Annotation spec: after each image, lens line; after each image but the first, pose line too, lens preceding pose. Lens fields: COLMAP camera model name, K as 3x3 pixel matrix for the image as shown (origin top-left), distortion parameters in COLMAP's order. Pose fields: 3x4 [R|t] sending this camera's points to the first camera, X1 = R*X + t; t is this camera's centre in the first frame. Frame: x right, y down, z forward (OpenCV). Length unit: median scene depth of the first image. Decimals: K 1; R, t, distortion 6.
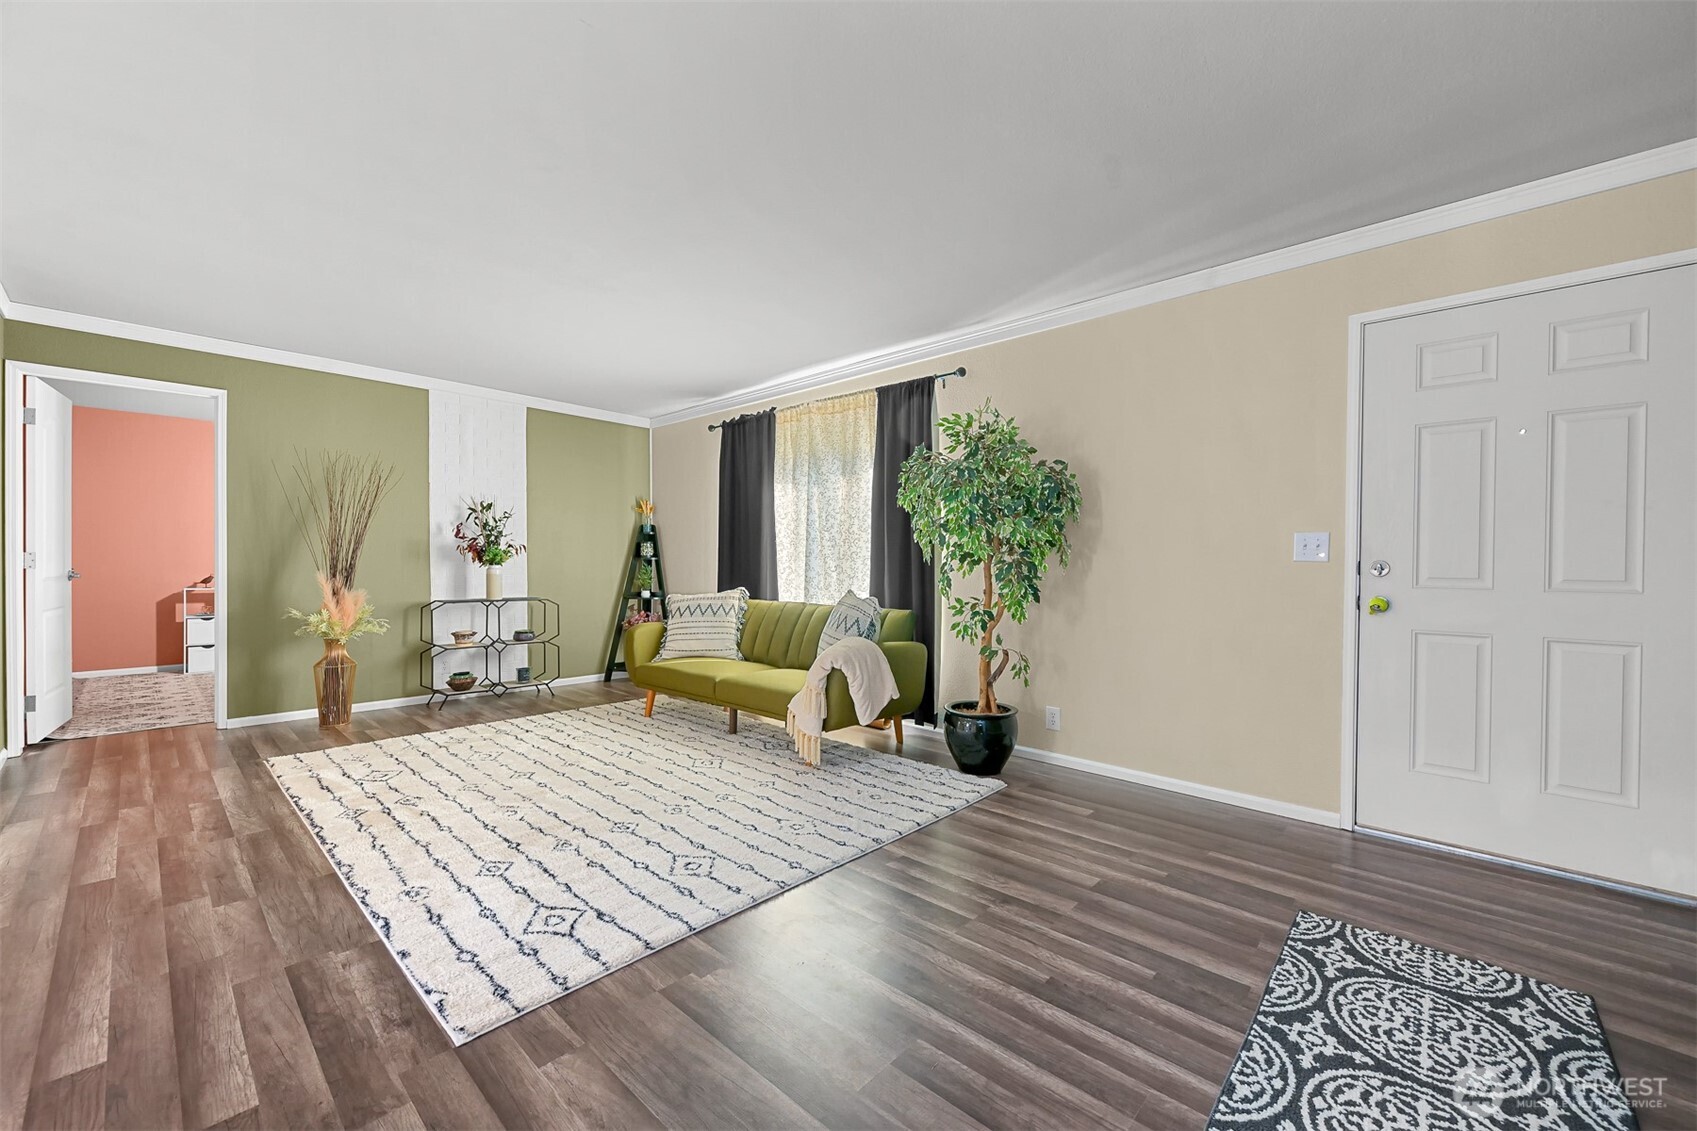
lens RADIAL K [[666.0, 0, 852.2], [0, 666.0, 566.9], [0, 0, 1]] dist [-0.000419, 0.000725]
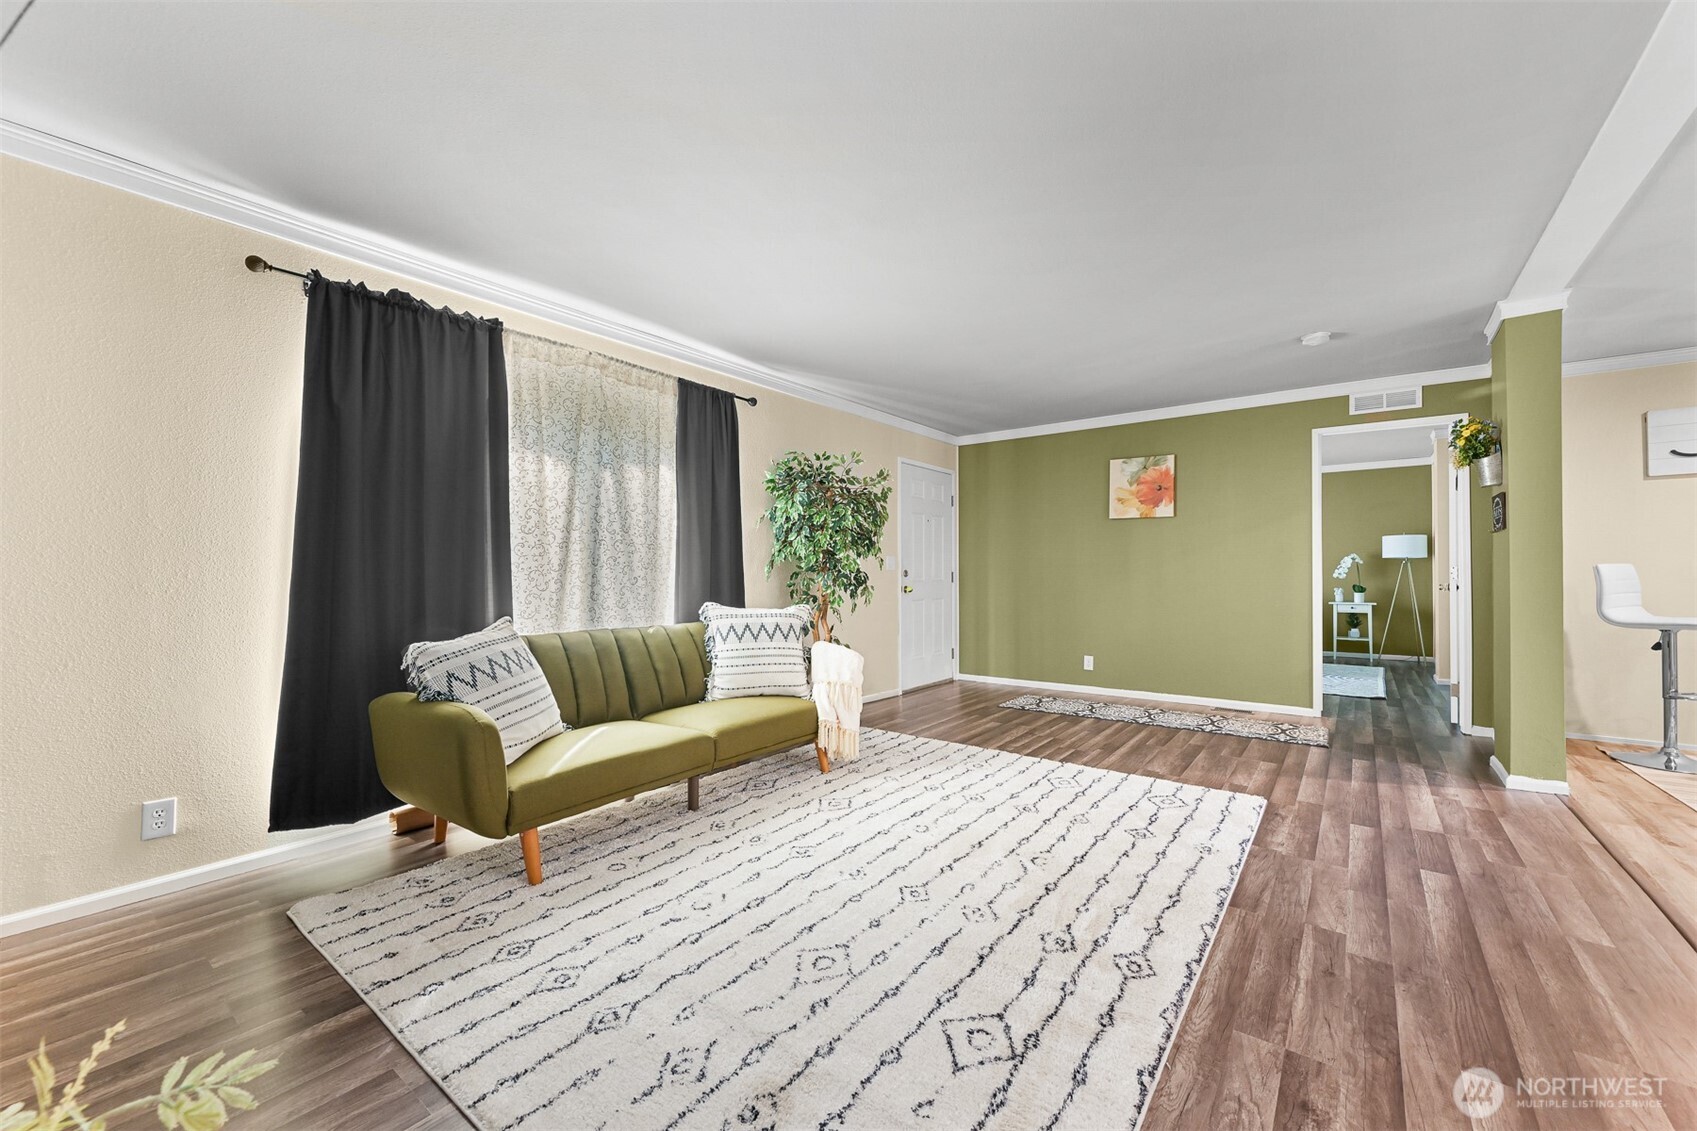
lens RADIAL K [[666.0, 0, 852.3], [0, 666.0, 570.3], [0, 0, 1]] dist [-0.000419, 0.000725]
pose [[-0.093581, -0.004940, 0.995599, -1.050421], [0.006003, 0.999967, 0.005526, -0.015897], [-0.995594, 0.006493, -0.093548, 1.020708]]
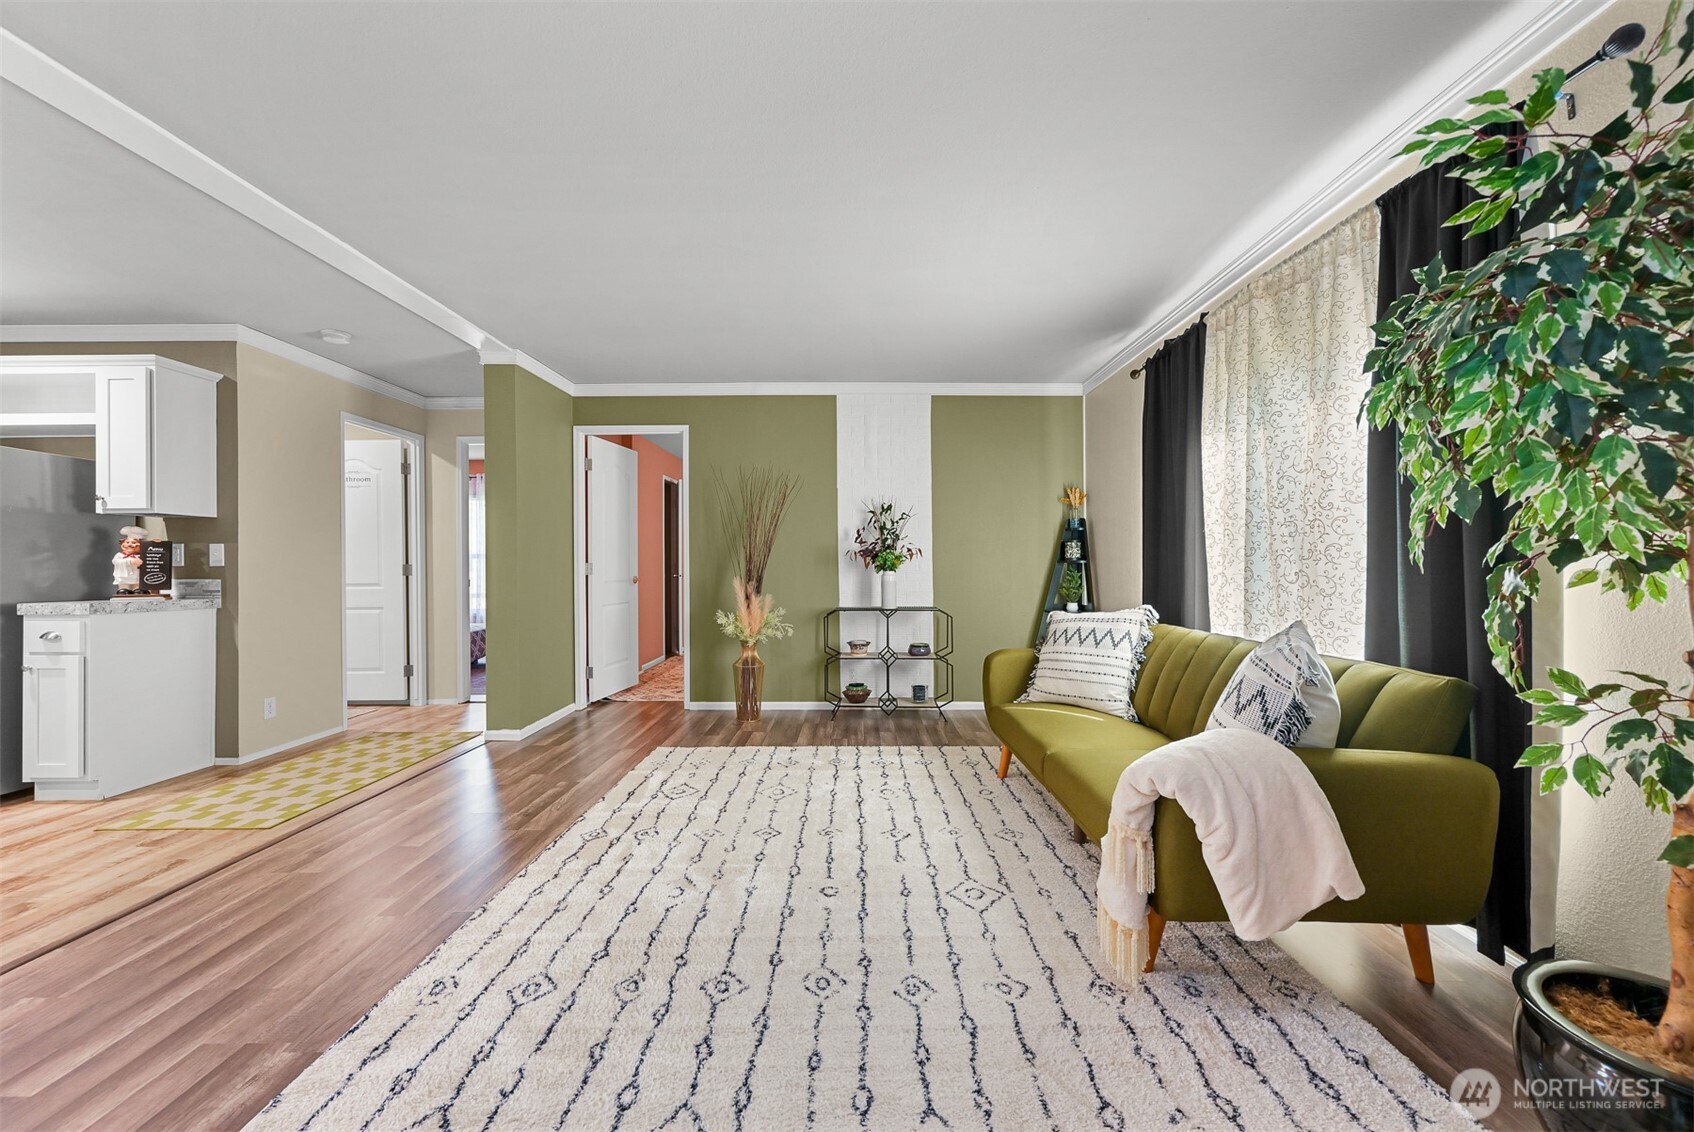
lens RADIAL K [[664.9, 0, 849.3], [0, 664.9, 566.3], [0, 0, 1]] dist [-0.000419, 0.000725]
pose [[0.673109, -0.007537, -0.739505, 0.156363], [0.004692, 0.999971, -0.005921, -0.005823], [0.739529, 0.000516, 0.673125, 0.481792]]
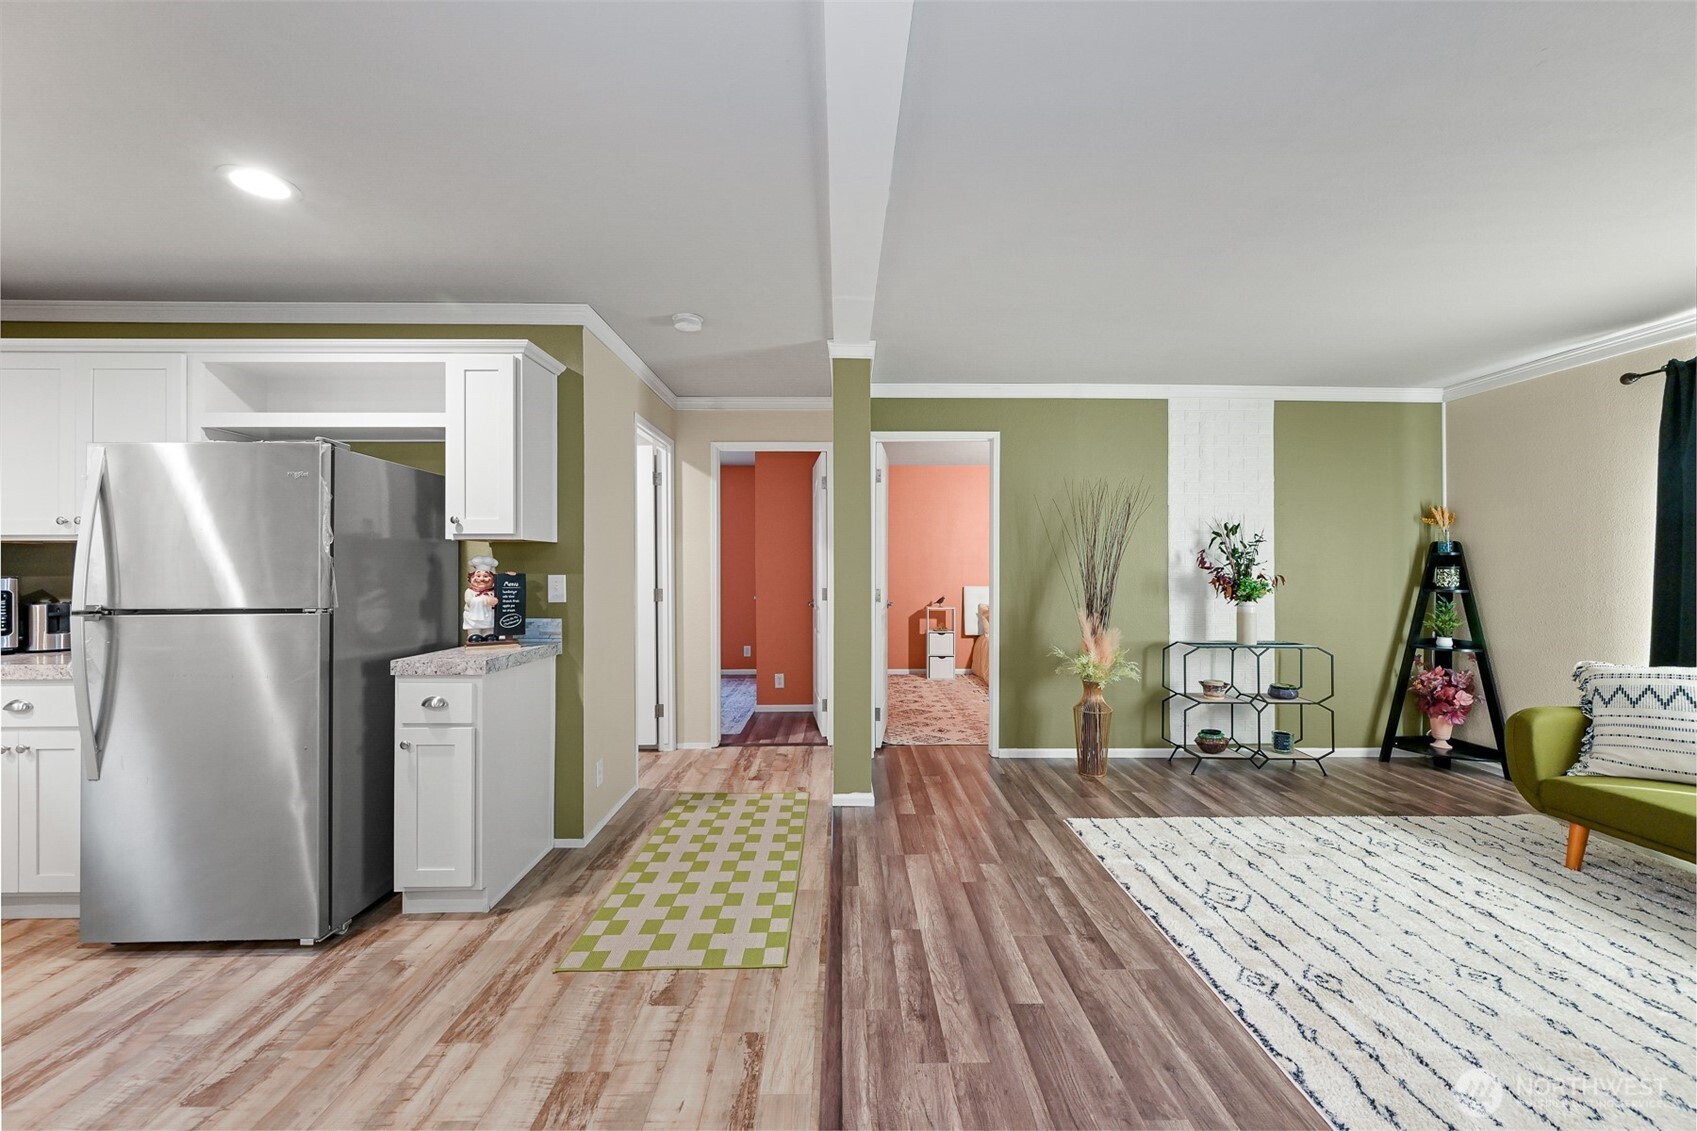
lens RADIAL K [[666.0, 0, 852.1], [0, 666.0, 566.7], [0, 0, 1]] dist [-0.000419, 0.000725]
pose [[0.692085, -0.004208, -0.721804, -0.407916], [-0.000223, 0.999982, -0.006044, -0.056350], [0.721816, 0.004344, 0.692071, 0.140721]]
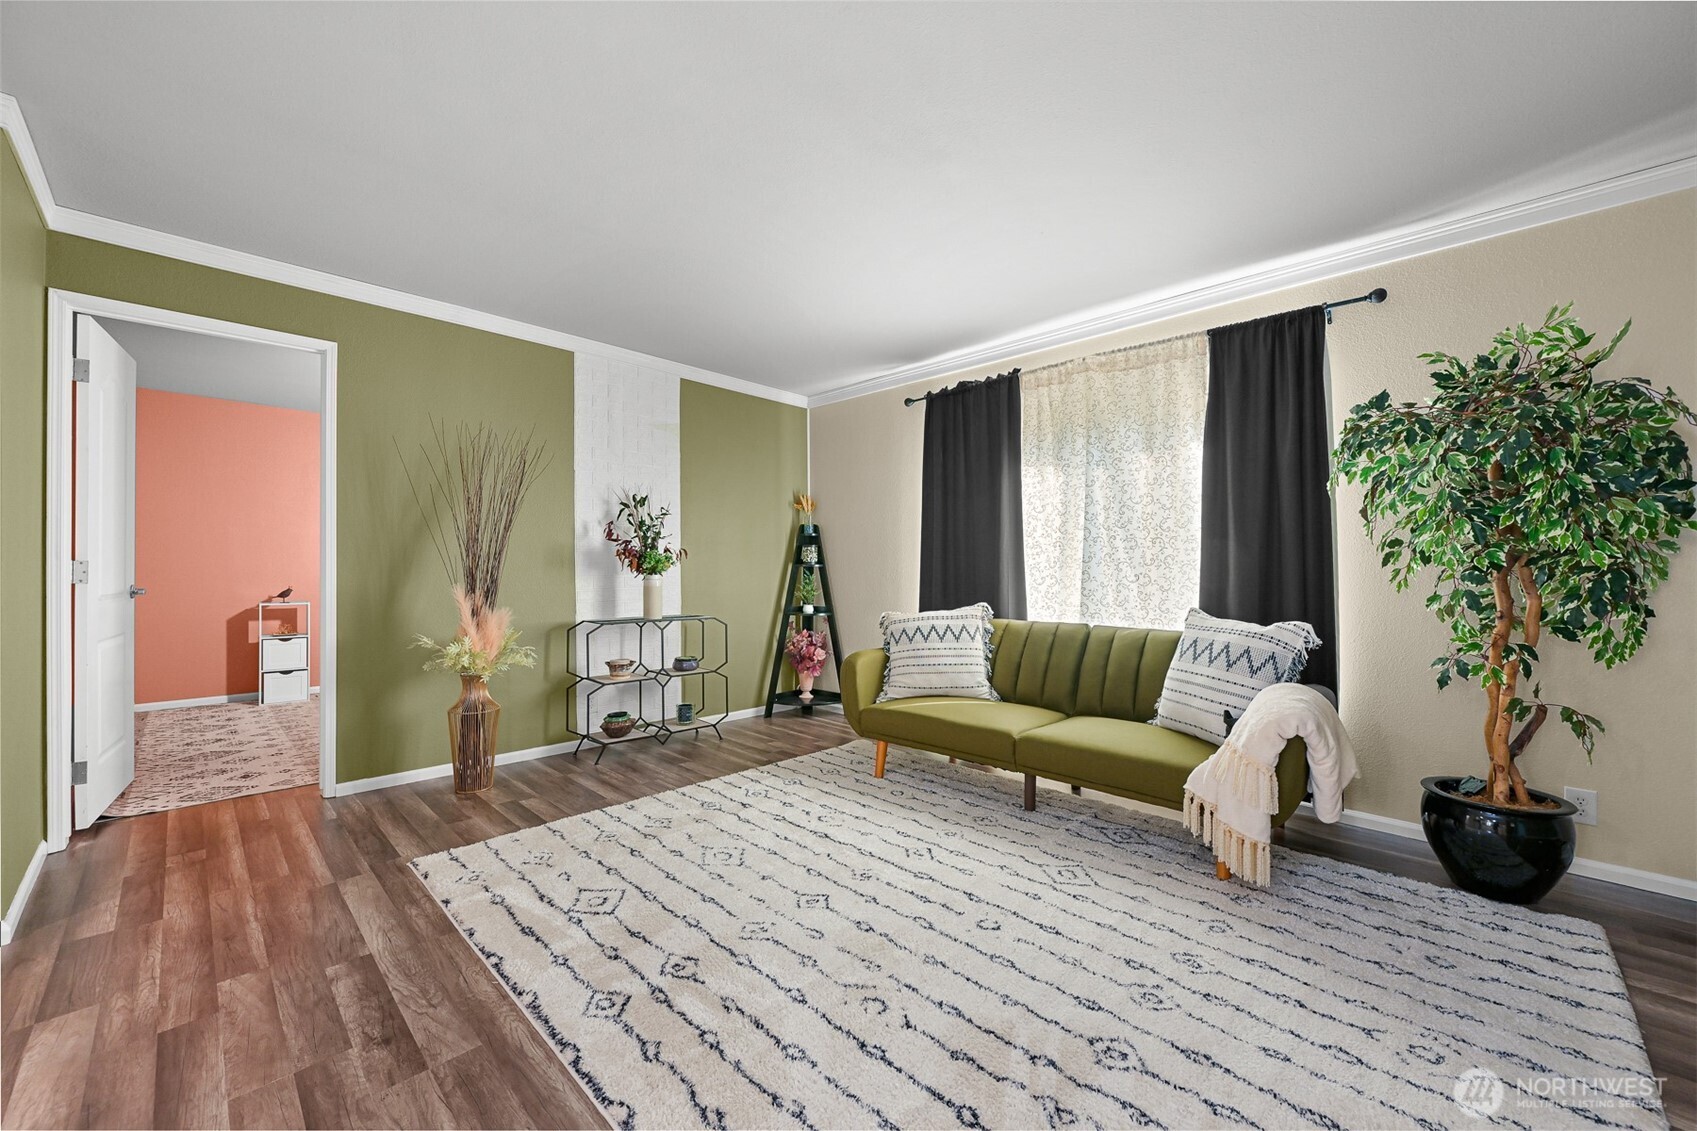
lens RADIAL K [[666.0, 0, 856.2], [0, 666.0, 561.6], [0, 0, 1]] dist [-0.000419, 0.000725]
pose [[0.999593, -0.004859, -0.028102, -0.393279], [0.004421, 0.999868, -0.015631, -0.006741], [0.028174, 0.015500, 0.999483, 0.317315]]
